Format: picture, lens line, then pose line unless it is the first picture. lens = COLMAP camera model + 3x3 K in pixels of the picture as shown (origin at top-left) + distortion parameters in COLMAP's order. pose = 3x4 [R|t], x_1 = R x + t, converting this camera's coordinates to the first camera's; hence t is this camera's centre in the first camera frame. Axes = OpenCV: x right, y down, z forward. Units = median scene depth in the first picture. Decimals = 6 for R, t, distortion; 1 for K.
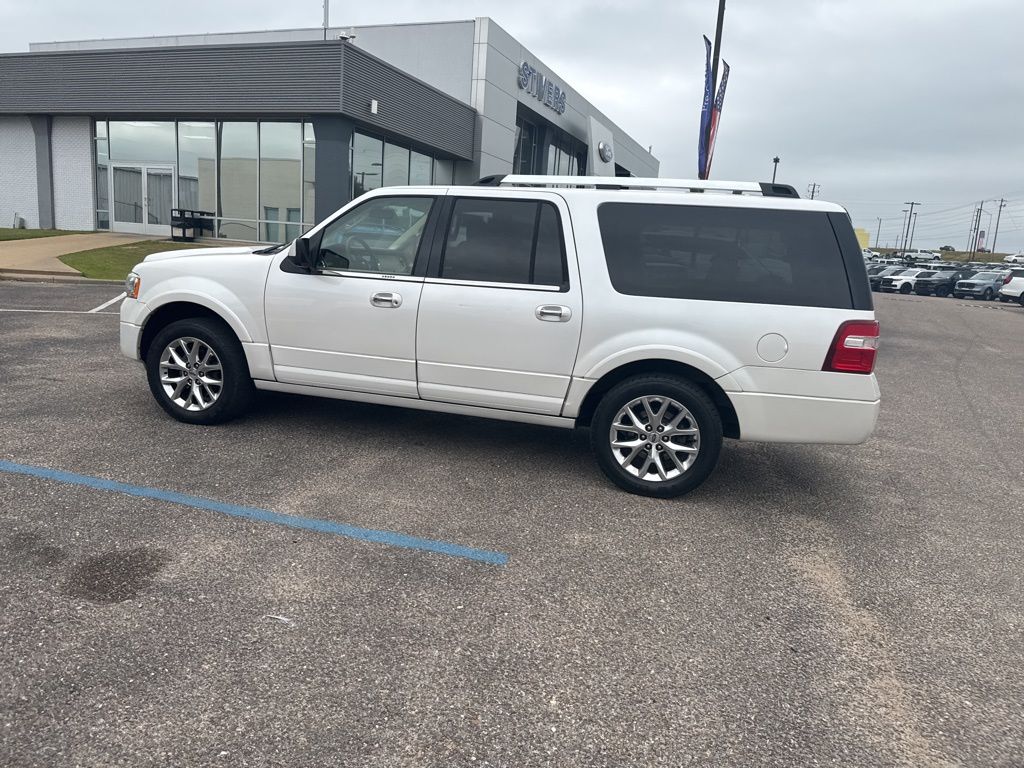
lens RADIAL K [[712.3, 0, 504.9], [0, 712.3, 396.3], [0, 0, 1]] dist [0.061607, -0.092269]
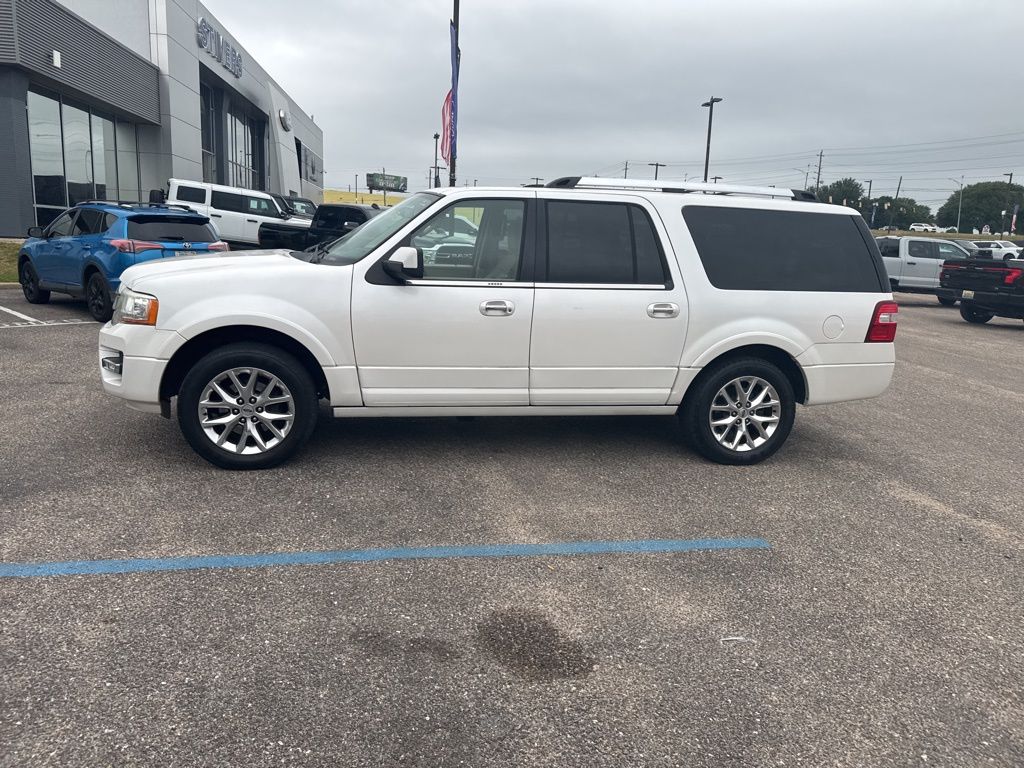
lens RADIAL K [[713.1, 0, 493.1], [0, 713.1, 386.2], [0, 0, 1]] dist [0.093201, -0.155889]
pose [[0.887568, -0.116714, 0.445647, -0.643590], [0.104735, 0.993165, 0.051514, -0.084513], [-0.448614, 0.000952, 0.893725, 0.149114]]
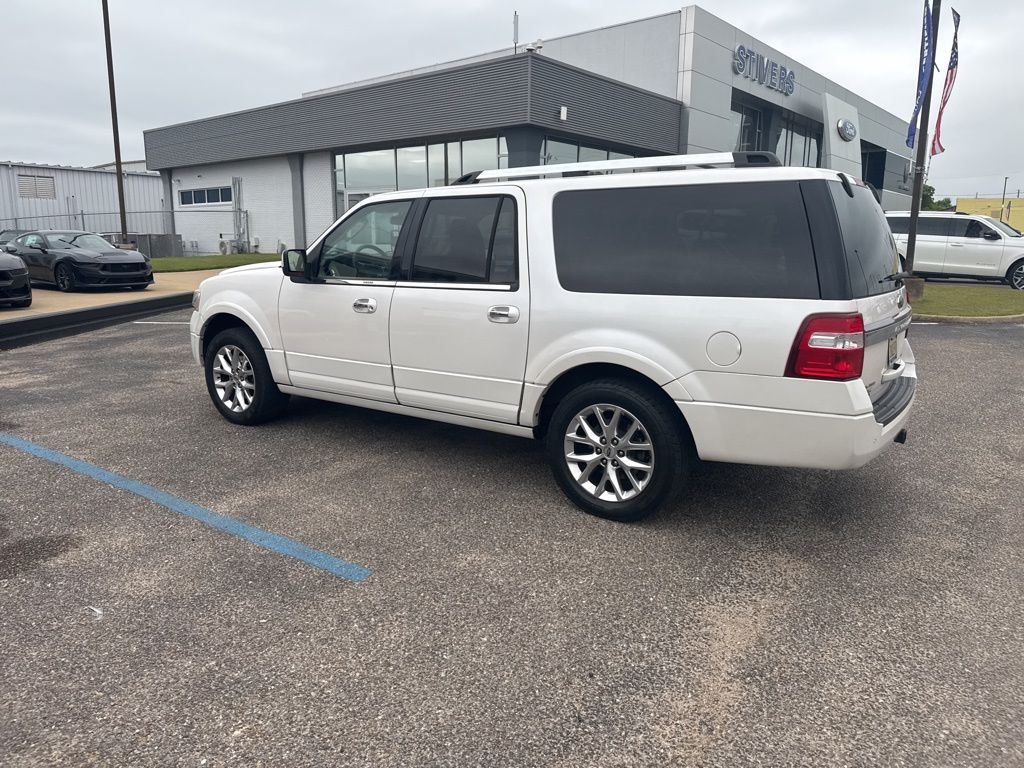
lens RADIAL K [[715.2, 0, 512.0], [0, 715.2, 384.0], [0, 0, 1]] dist [0.060028, -0.092976]
pose [[0.942188, 0.004012, -0.335061, 0.387065], [-0.011037, 0.999757, -0.019066, -0.007563], [0.334903, 0.021662, 0.942004, 0.123351]]
